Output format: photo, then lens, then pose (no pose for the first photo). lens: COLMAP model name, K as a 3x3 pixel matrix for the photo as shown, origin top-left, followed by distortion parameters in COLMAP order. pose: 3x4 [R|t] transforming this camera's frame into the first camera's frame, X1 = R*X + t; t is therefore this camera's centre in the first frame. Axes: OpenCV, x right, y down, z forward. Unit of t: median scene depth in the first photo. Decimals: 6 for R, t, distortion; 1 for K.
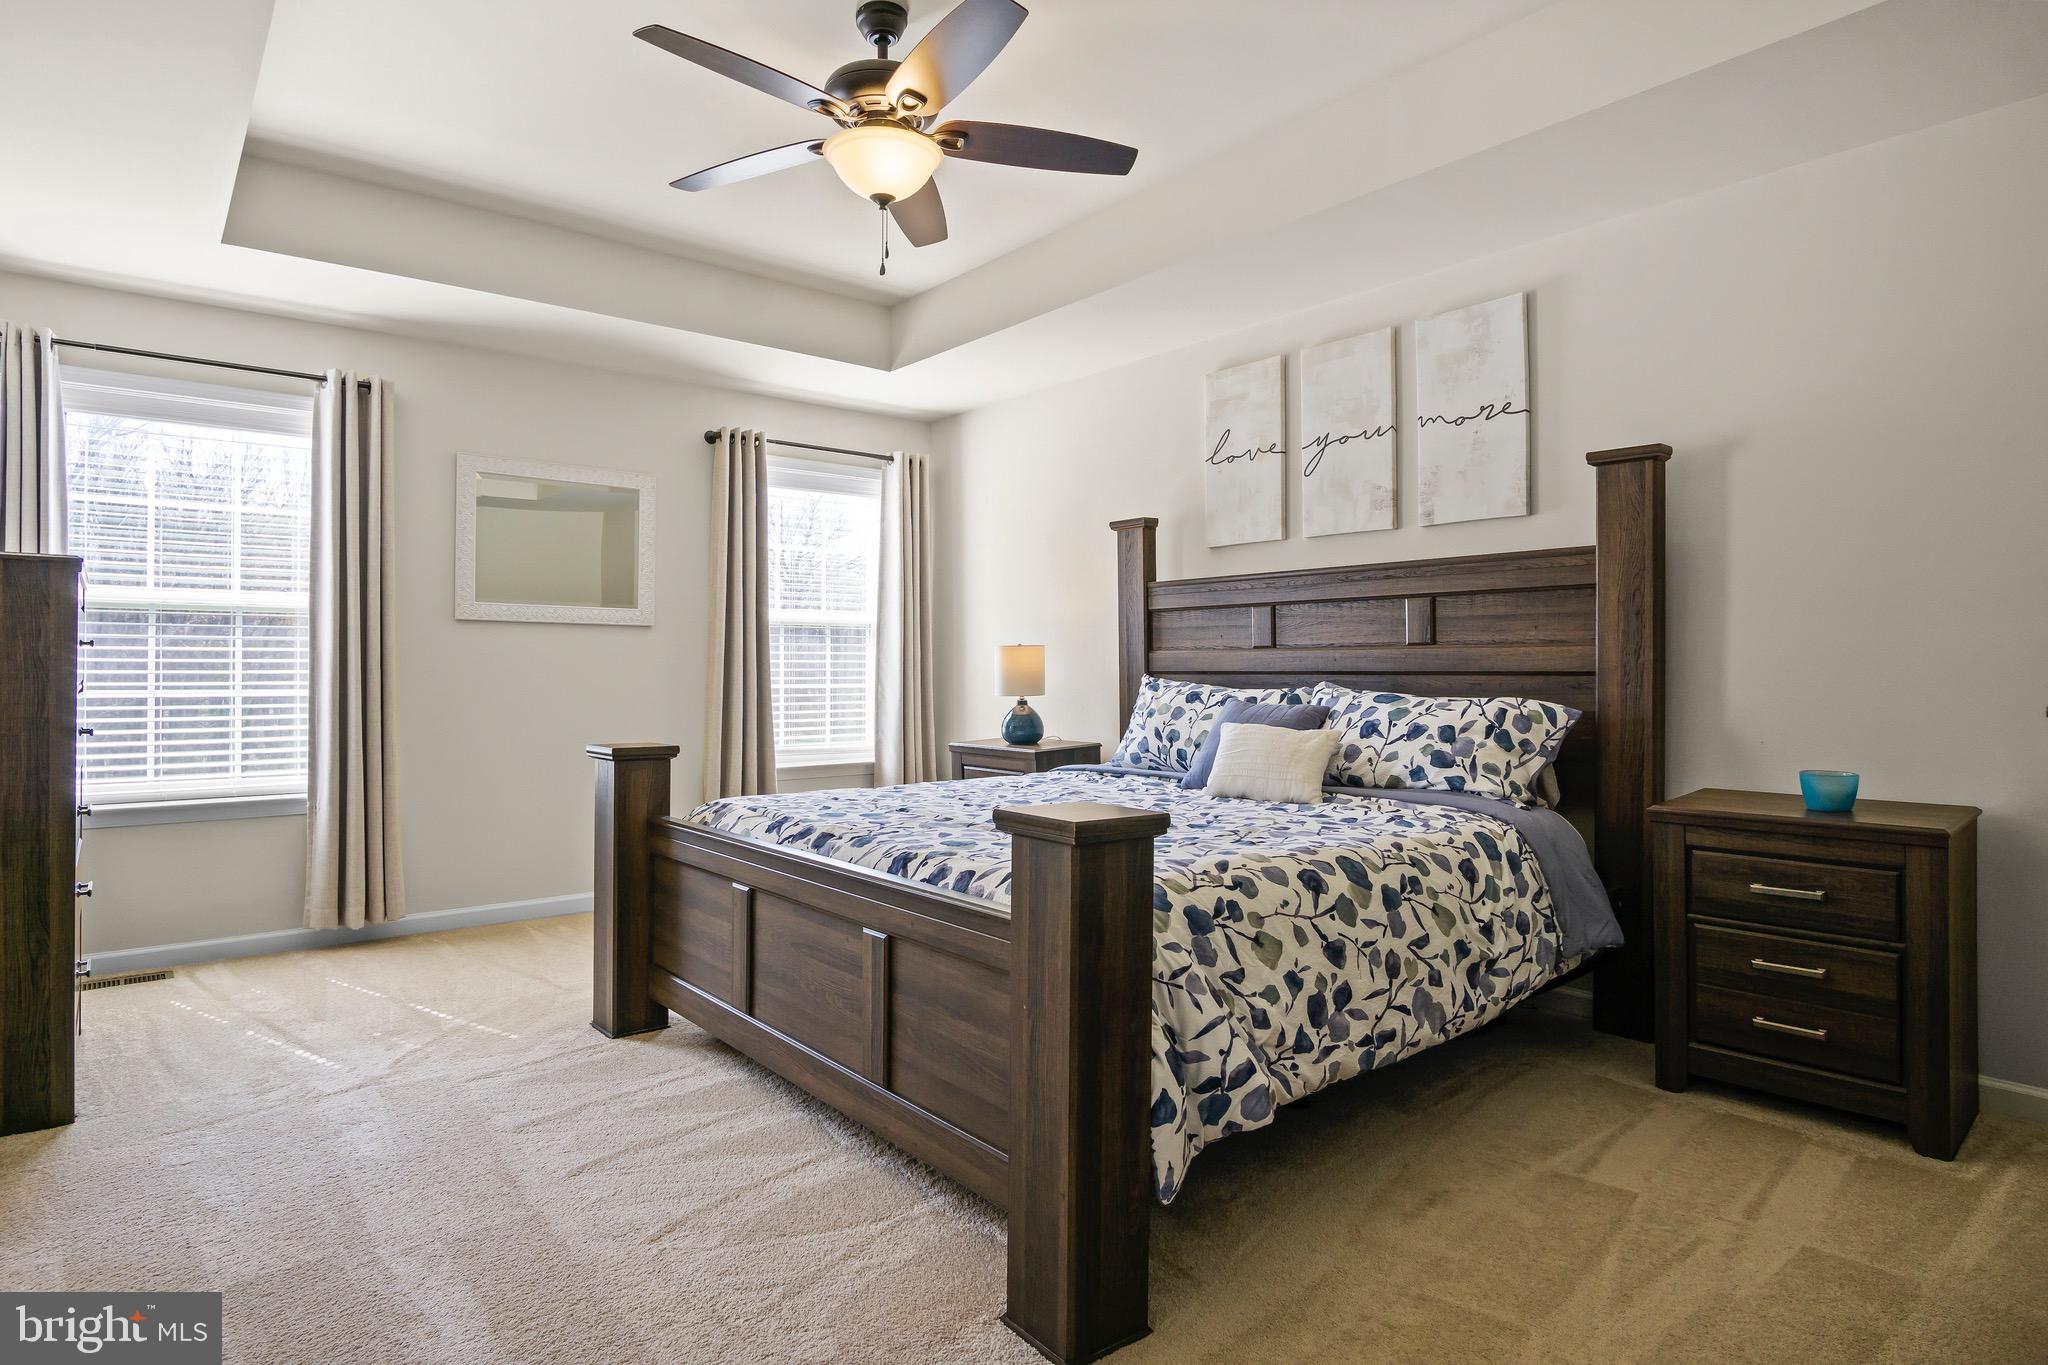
lens RADIAL K [[1030.1, 0, 1023.9], [0, 1030.1, 692.1], [0, 0, 1]] dist [-0.048577, 0.000575]
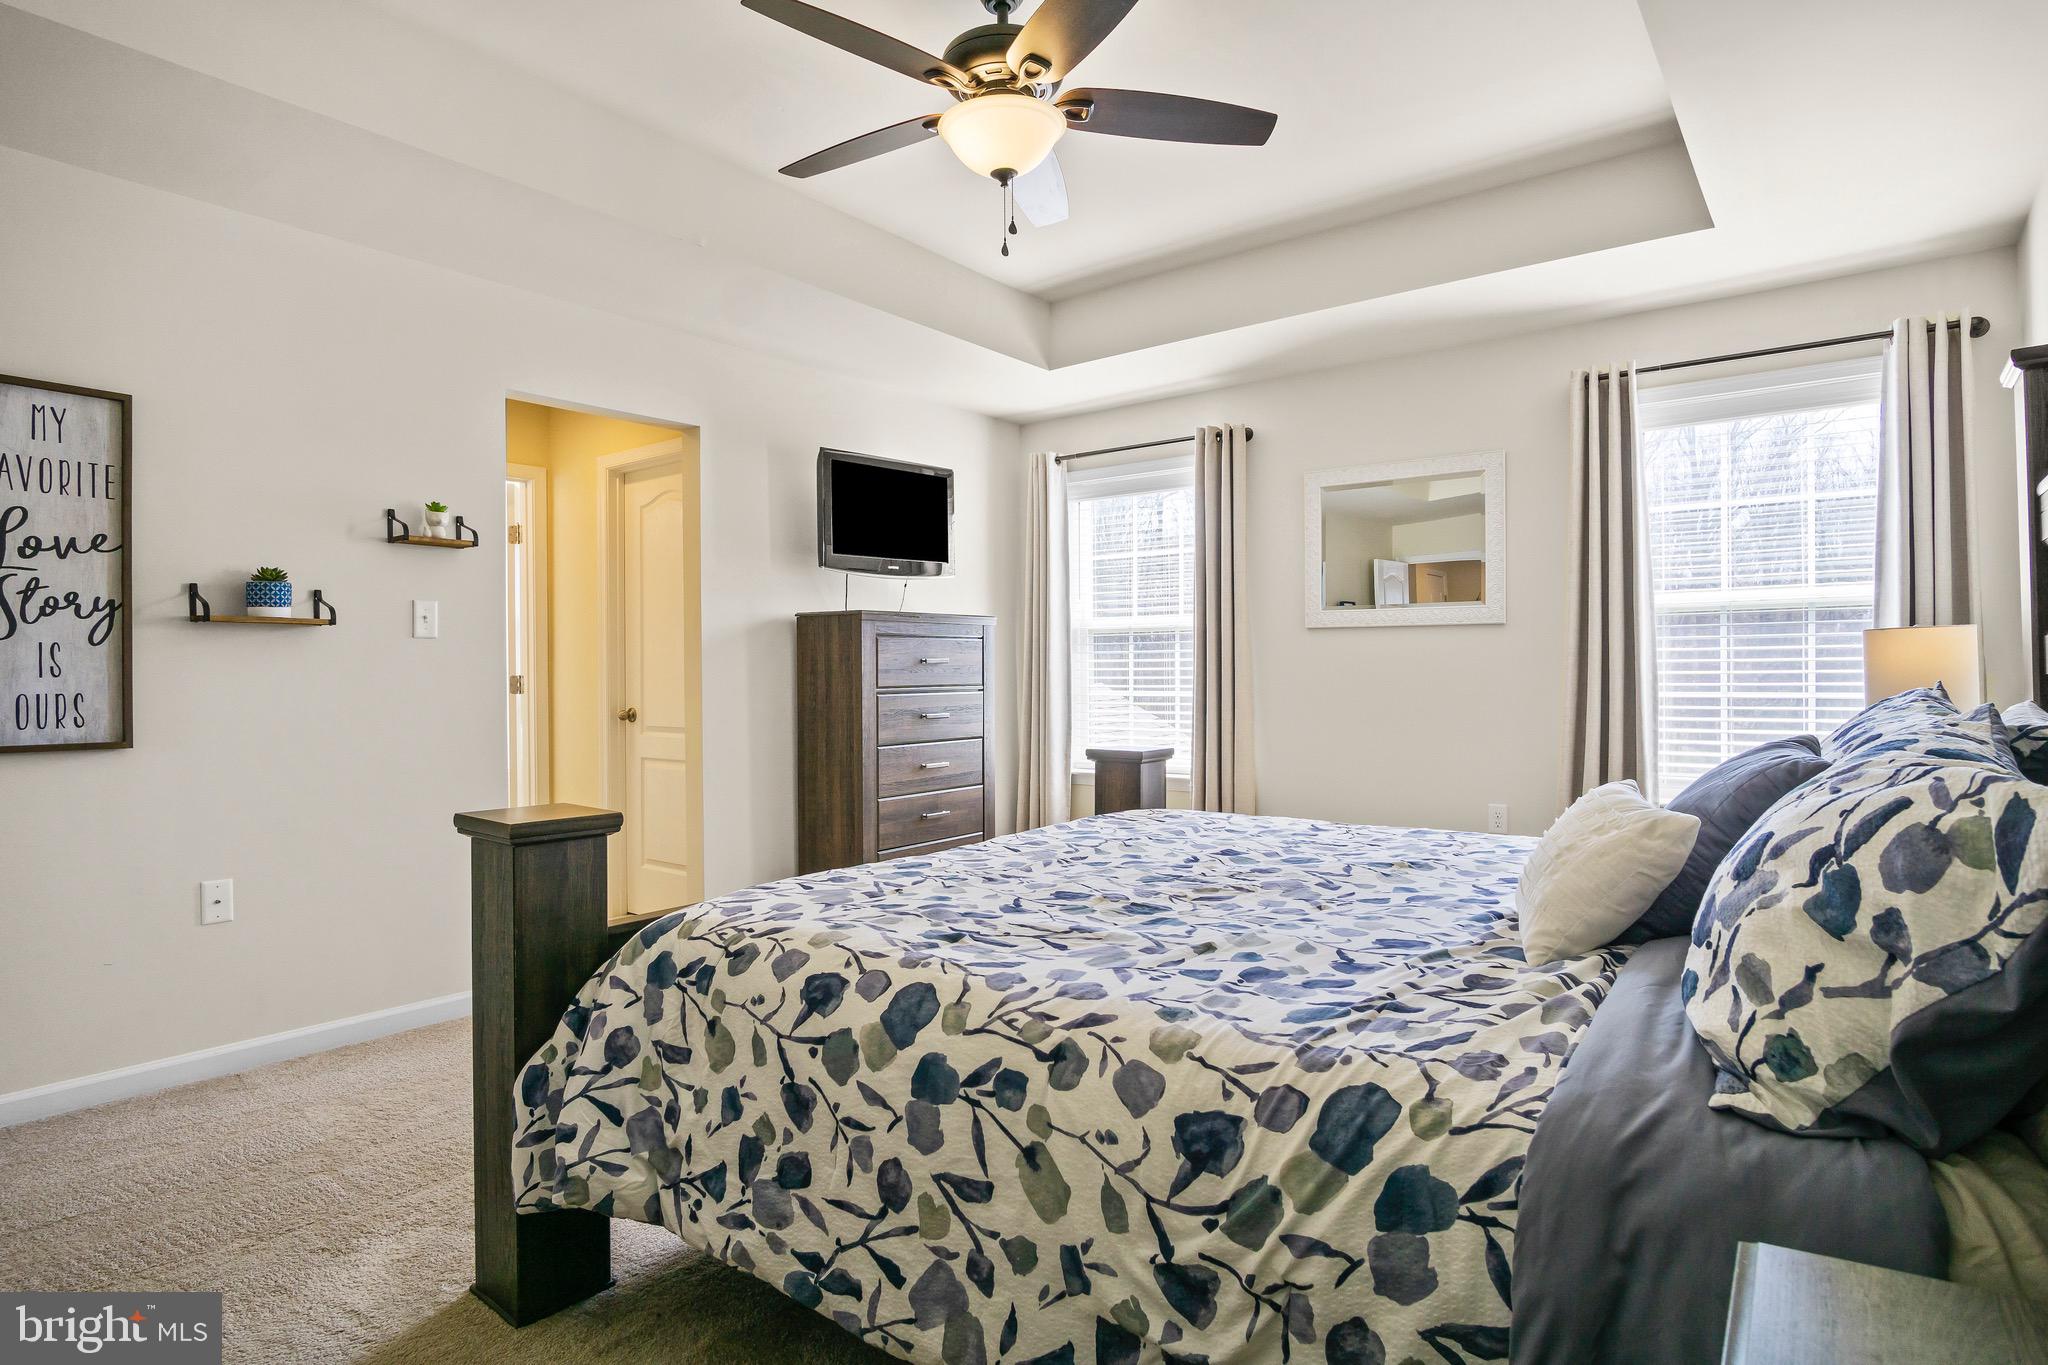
lens RADIAL K [[1112.2, 0, 1024.0], [0, 1112.2, 682.5], [0, 0, 1]] dist [-0.025118, 0.002182]
pose [[0.243080, 0.001275, -0.970006, 0.869793], [-0.010220, 0.999947, -0.001247, -0.019565], [0.969953, 0.010217, 0.243080, 0.797309]]
